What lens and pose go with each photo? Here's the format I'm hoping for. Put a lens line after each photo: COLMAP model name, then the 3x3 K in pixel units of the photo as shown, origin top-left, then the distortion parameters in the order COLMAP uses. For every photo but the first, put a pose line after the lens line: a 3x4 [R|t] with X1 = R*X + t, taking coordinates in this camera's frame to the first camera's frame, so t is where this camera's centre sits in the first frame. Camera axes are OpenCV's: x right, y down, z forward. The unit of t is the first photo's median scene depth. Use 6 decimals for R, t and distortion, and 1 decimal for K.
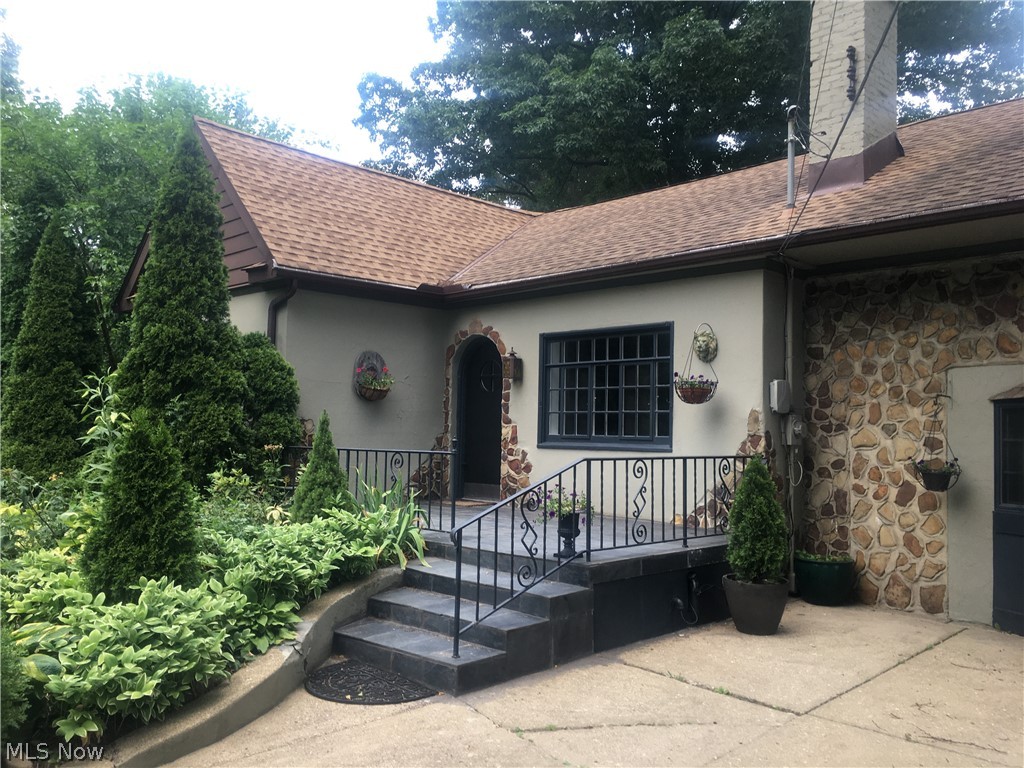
lens RADIAL K [[855.1, 0, 510.2], [0, 855.1, 374.2], [0, 0, 1]] dist [0.076141, -0.093700]
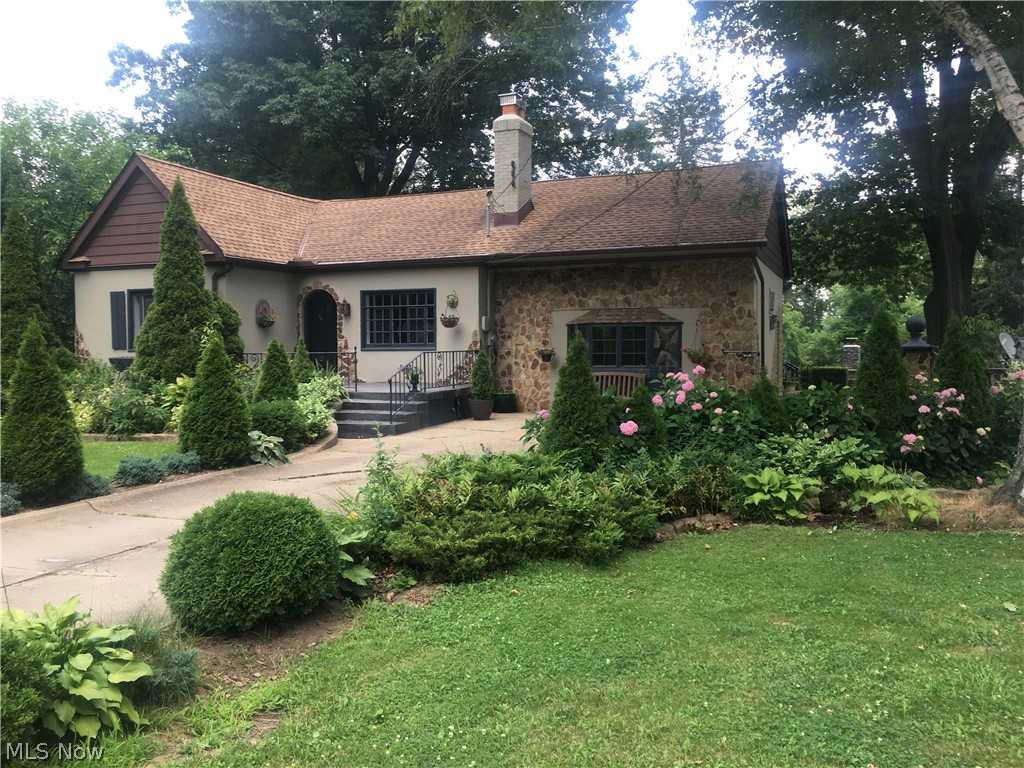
lens RADIAL K [[855.1, 0, 505.8], [0, 855.1, 379.4], [0, 0, 1]] dist [0.076141, -0.093700]
pose [[0.918152, -0.043364, 0.393848, -0.507578], [-0.001576, 0.993586, 0.113072, -0.080228], [-0.396225, -0.104438, 0.912194, -1.041224]]
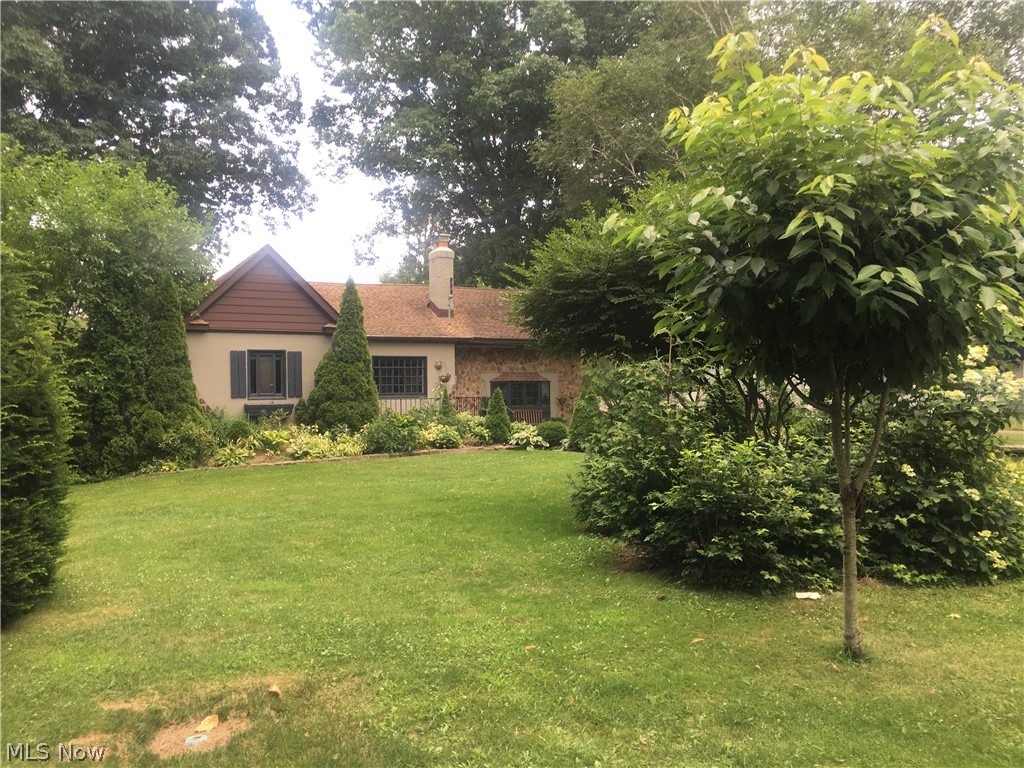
lens RADIAL K [[855.1, 0, 512.6], [0, 855.1, 385.6], [0, 0, 1]] dist [0.076141, -0.093700]
pose [[0.290943, -0.014415, 0.956632, -2.864600], [-0.049484, 0.998321, 0.030093, -0.067625], [-0.955460, -0.056093, 0.289741, -0.232055]]
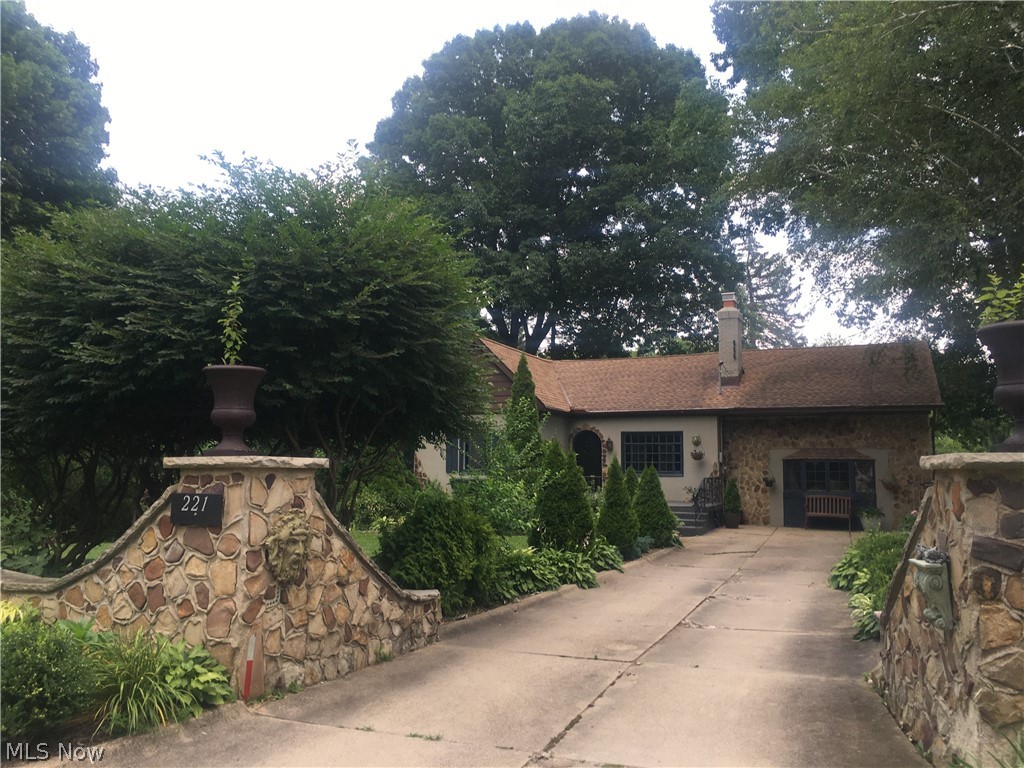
lens RADIAL K [[855.1, 0, 509.9], [0, 855.1, 383.2], [0, 0, 1]] dist [0.076141, -0.093700]
pose [[0.918475, 0.026750, 0.394574, -1.543490], [-0.015989, 0.999406, -0.030538, -0.130329], [-0.395156, 0.021739, 0.918357, -1.470450]]
